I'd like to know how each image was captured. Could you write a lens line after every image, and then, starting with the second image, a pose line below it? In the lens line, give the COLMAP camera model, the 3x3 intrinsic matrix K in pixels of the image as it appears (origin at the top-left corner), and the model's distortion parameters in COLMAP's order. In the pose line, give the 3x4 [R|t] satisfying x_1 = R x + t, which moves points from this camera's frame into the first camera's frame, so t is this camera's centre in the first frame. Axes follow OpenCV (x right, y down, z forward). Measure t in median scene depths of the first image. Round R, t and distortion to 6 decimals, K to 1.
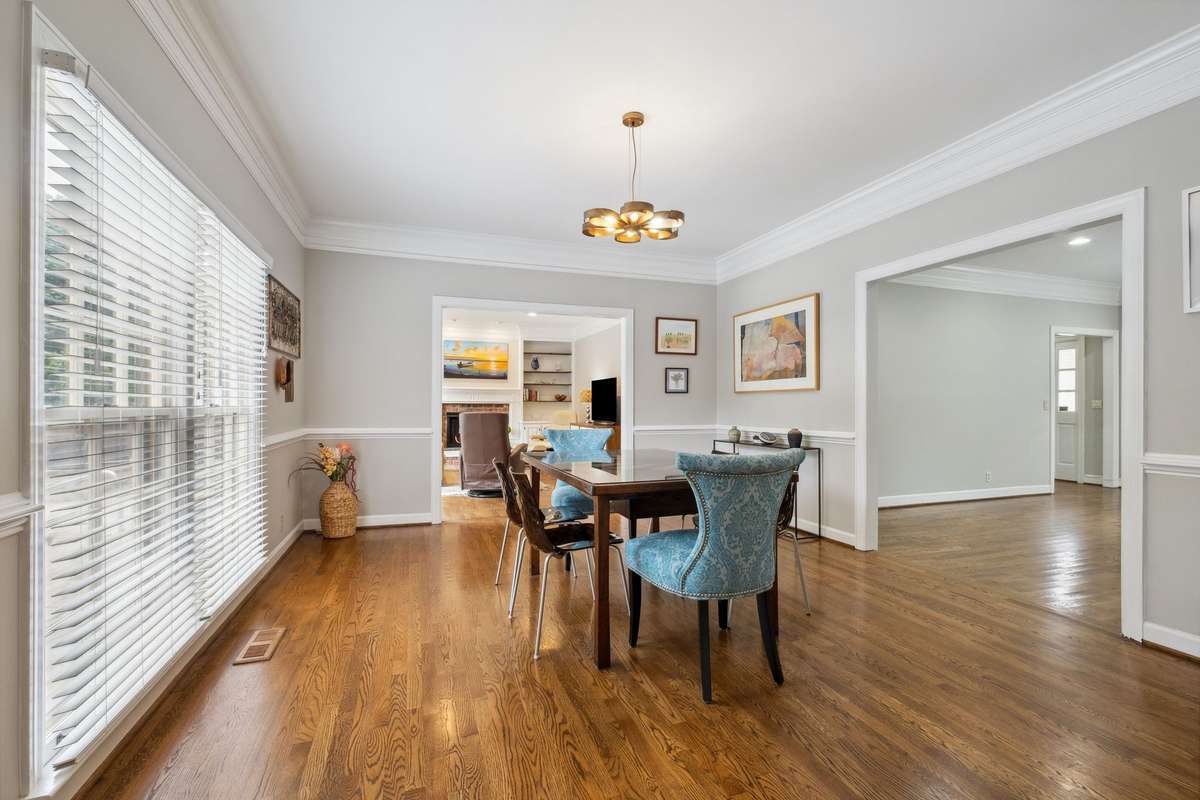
lens RADIAL K [[522.9, 0, 602.4], [0, 522.9, 403.7], [0, 0, 1]] dist [0.000498, 0.000002]
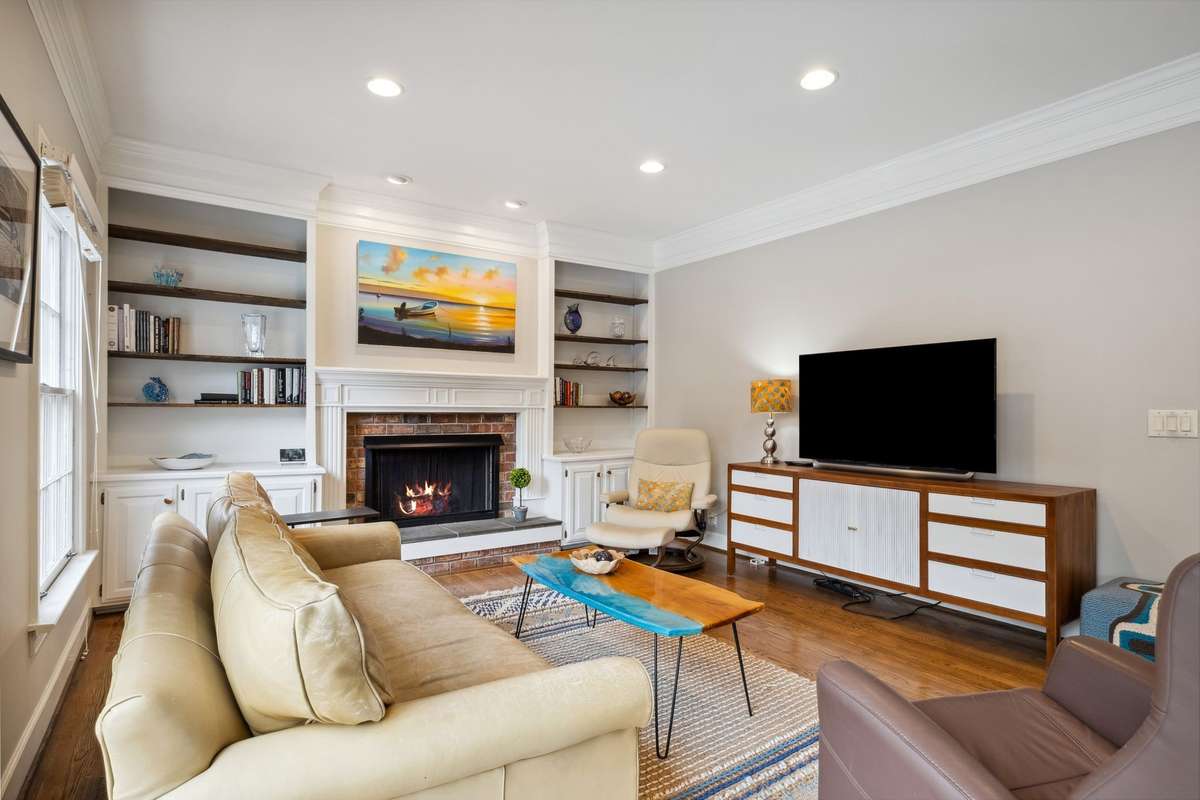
lens RADIAL K [[601.2, 0, 596.8], [0, 601.2, 401.4], [0, 0, 1]] dist [-0.000418, 0.000001]
pose [[0.970019, 0.004653, 0.242985, -0.233581], [-0.004166, 0.999988, -0.002516, -0.007741], [-0.242994, 0.001429, 0.970027, 0.529162]]
